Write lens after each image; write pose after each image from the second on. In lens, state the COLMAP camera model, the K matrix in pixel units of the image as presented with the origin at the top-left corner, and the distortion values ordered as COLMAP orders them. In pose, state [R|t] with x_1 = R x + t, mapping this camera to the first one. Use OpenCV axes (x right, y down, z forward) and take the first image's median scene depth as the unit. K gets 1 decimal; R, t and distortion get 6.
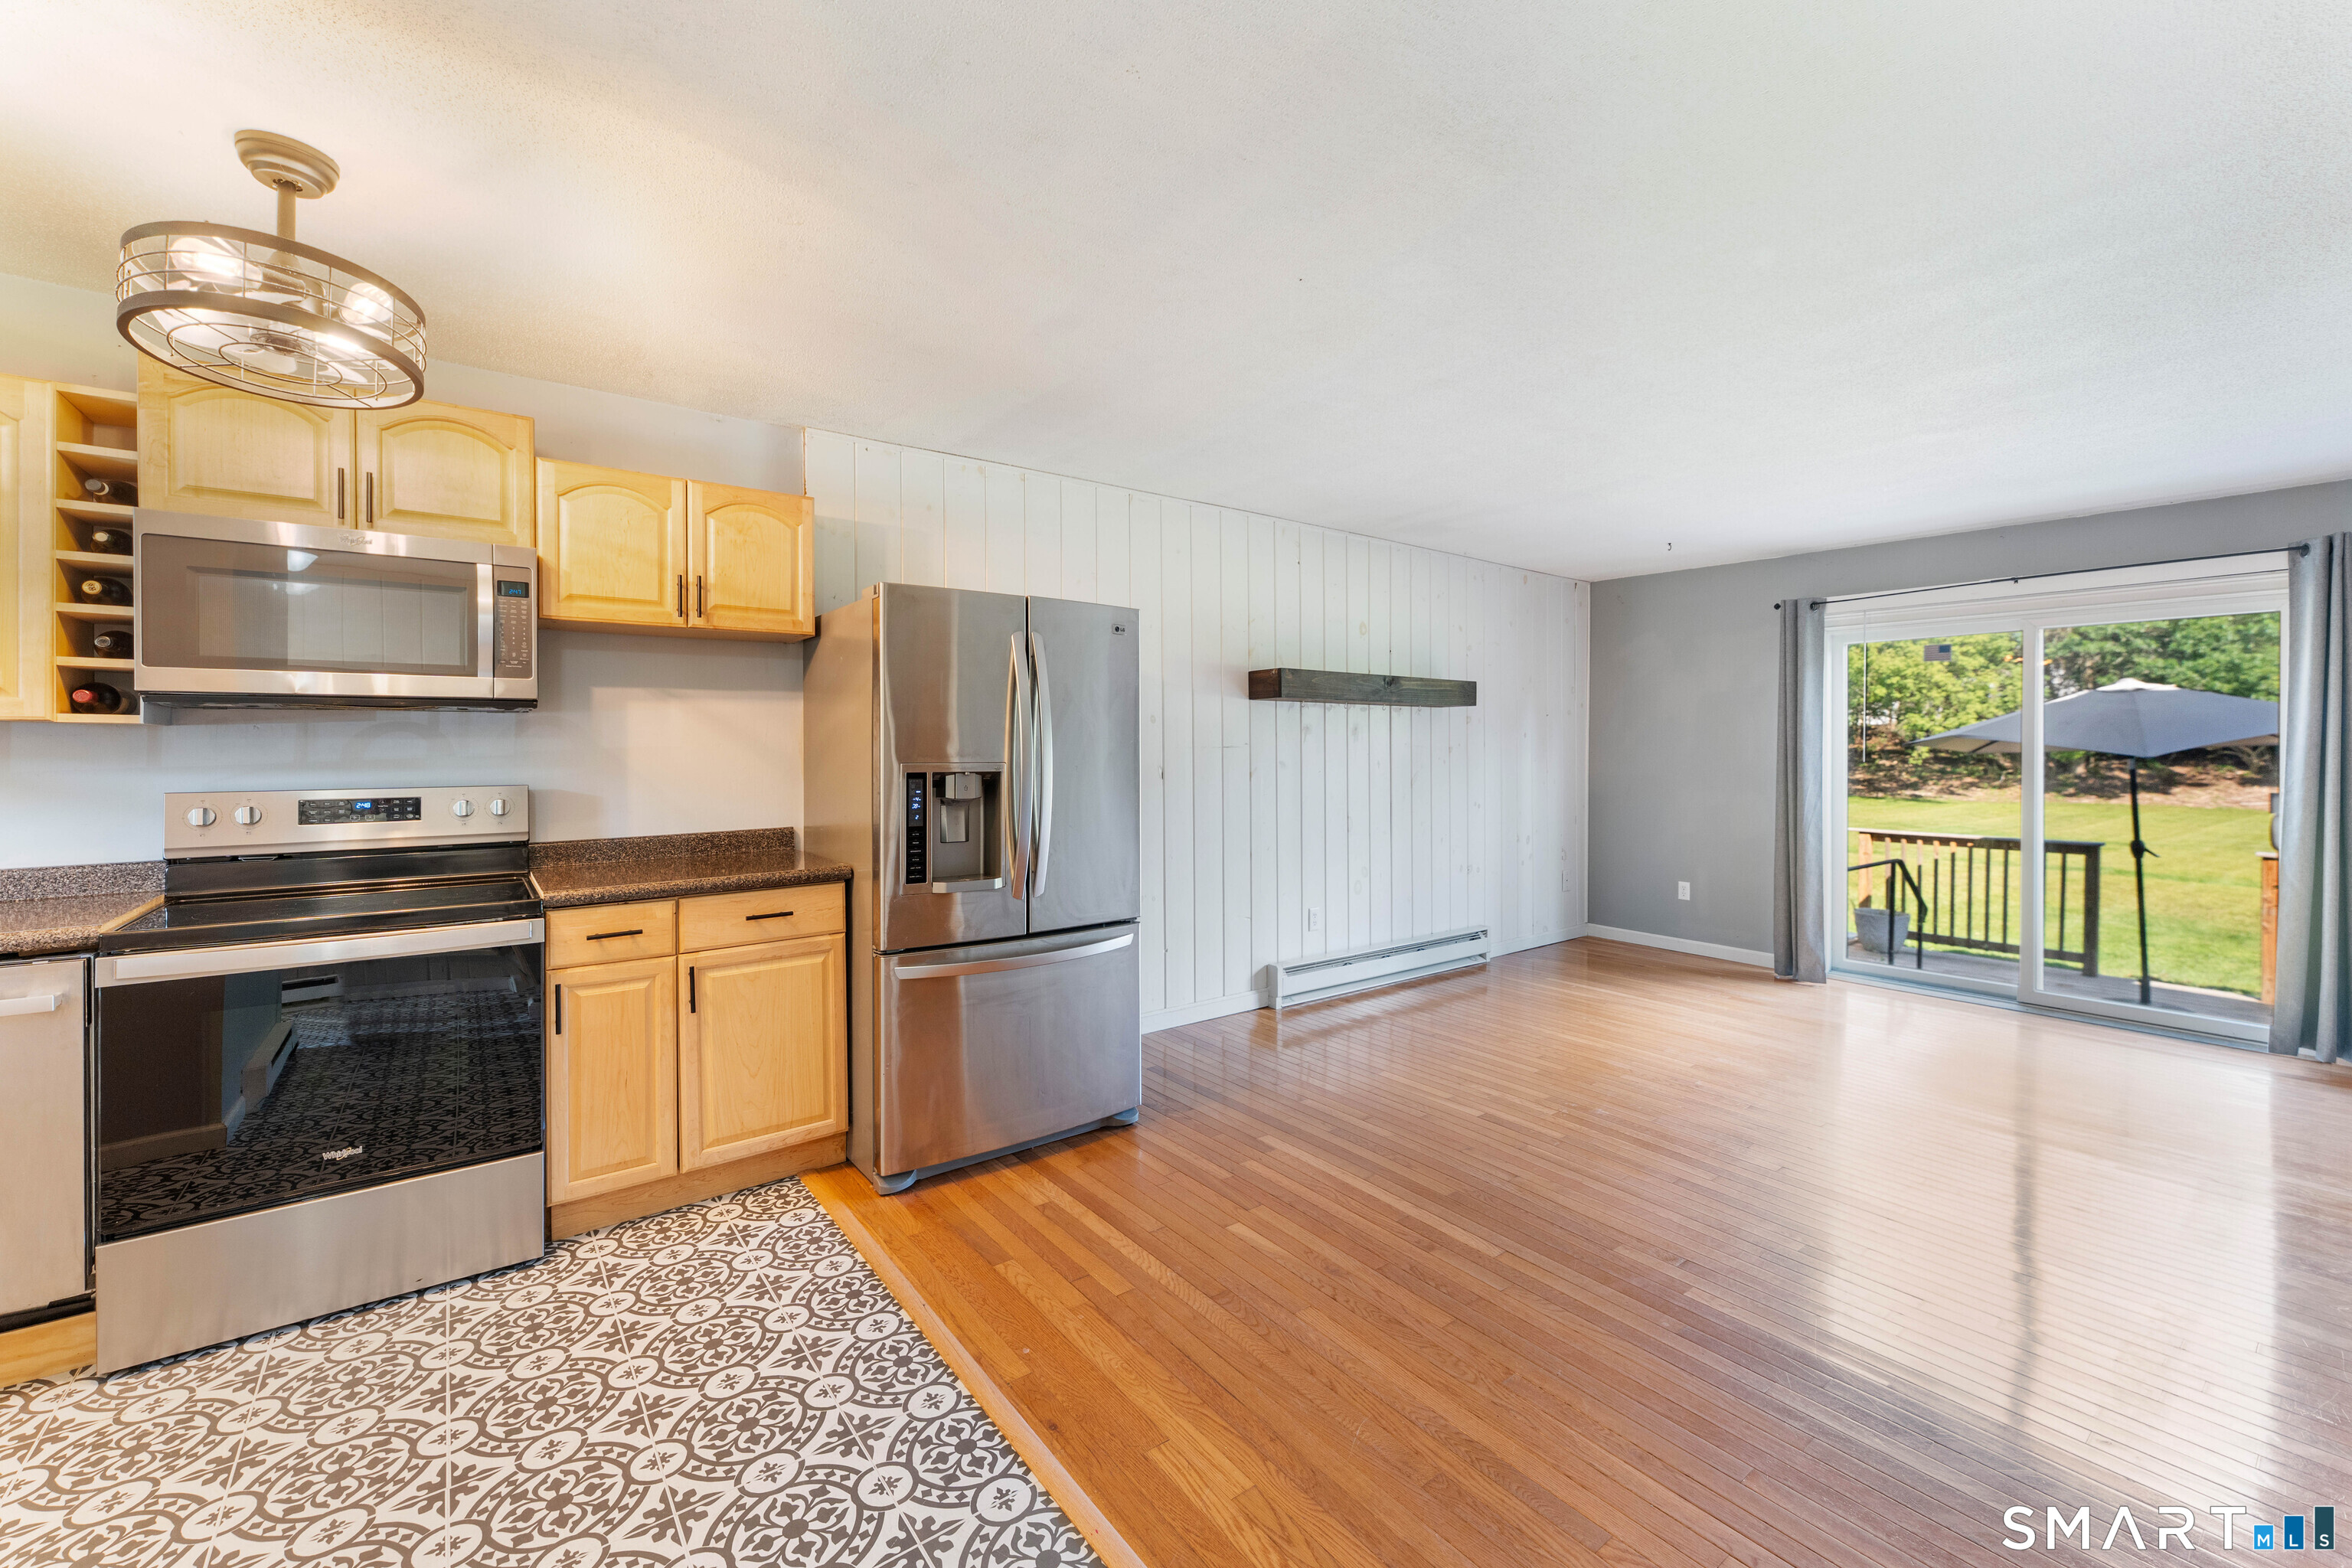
lens RADIAL K [[959.6, 0, 1190.0], [0, 959.6, 750.6], [0, 0, 1]] dist [0.004087, -0.001685]
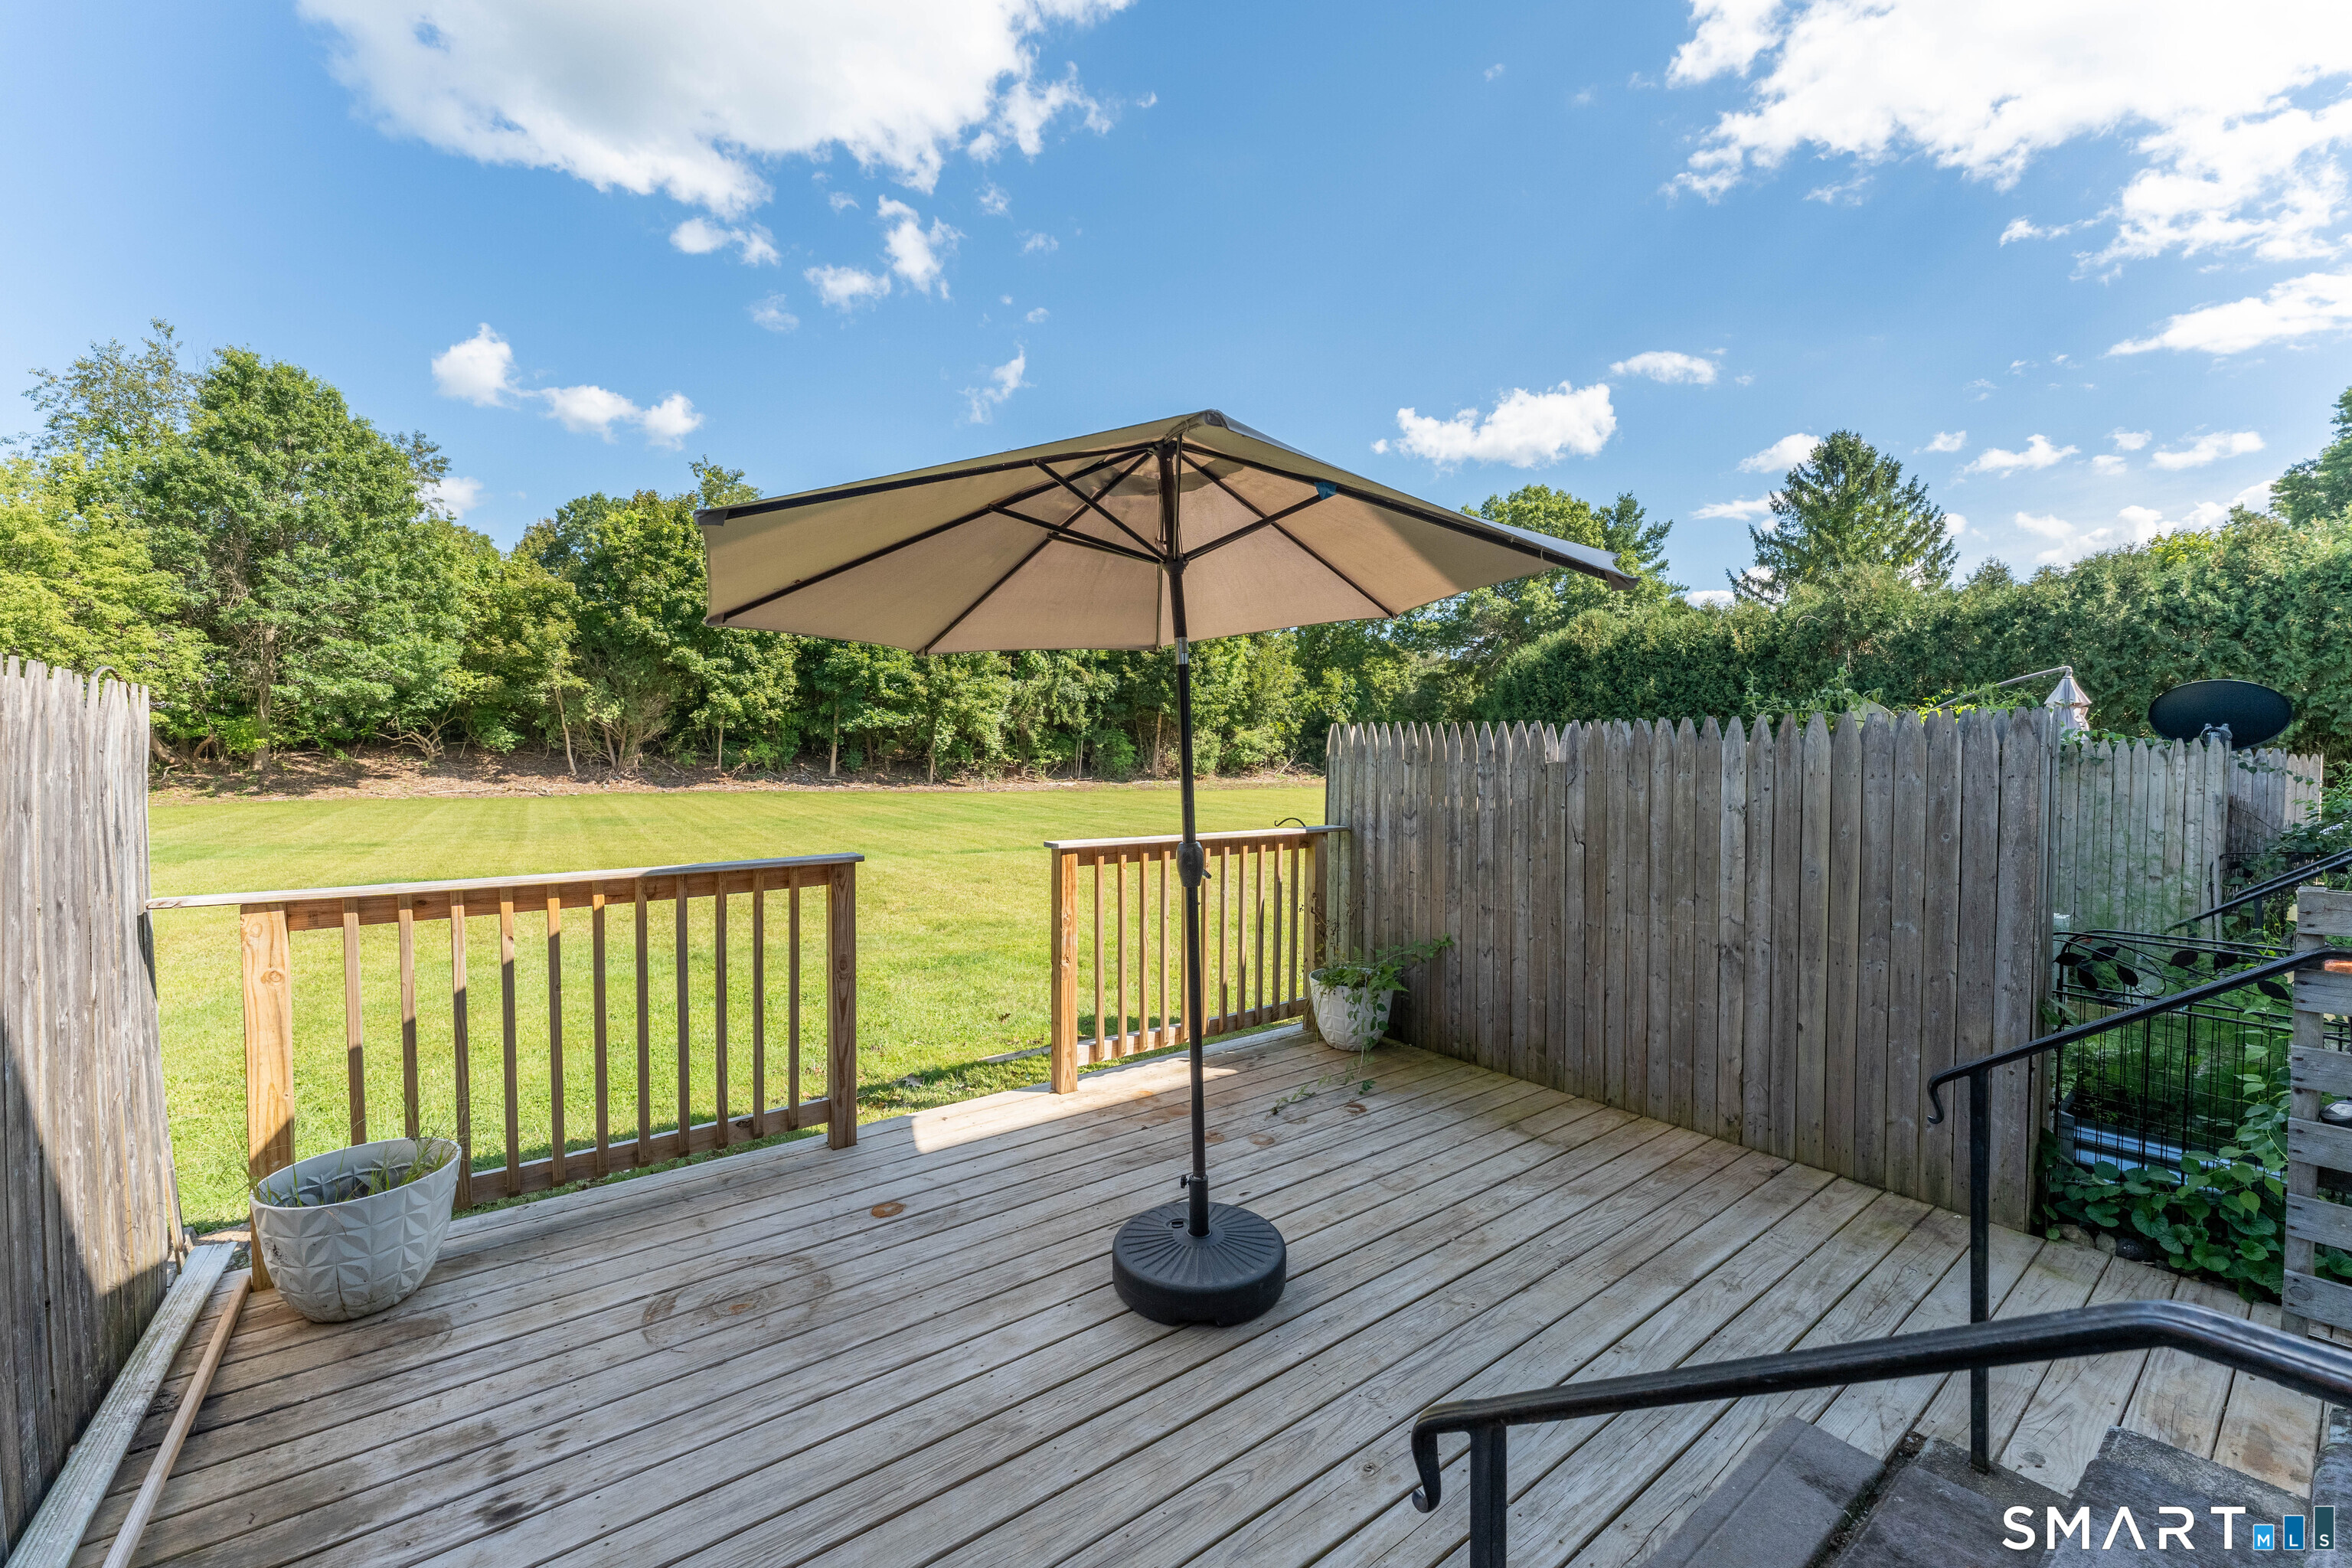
lens RADIAL K [[959.6, 0, 1167.5], [0, 959.6, 774.3], [0, 0, 1]] dist [0.004087, -0.001685]
pose [[0.031757, -0.029850, 0.999050, 0.835738], [0.003715, 0.999551, 0.029746, 0.074146], [-0.999489, 0.002767, 0.031853, 1.444243]]
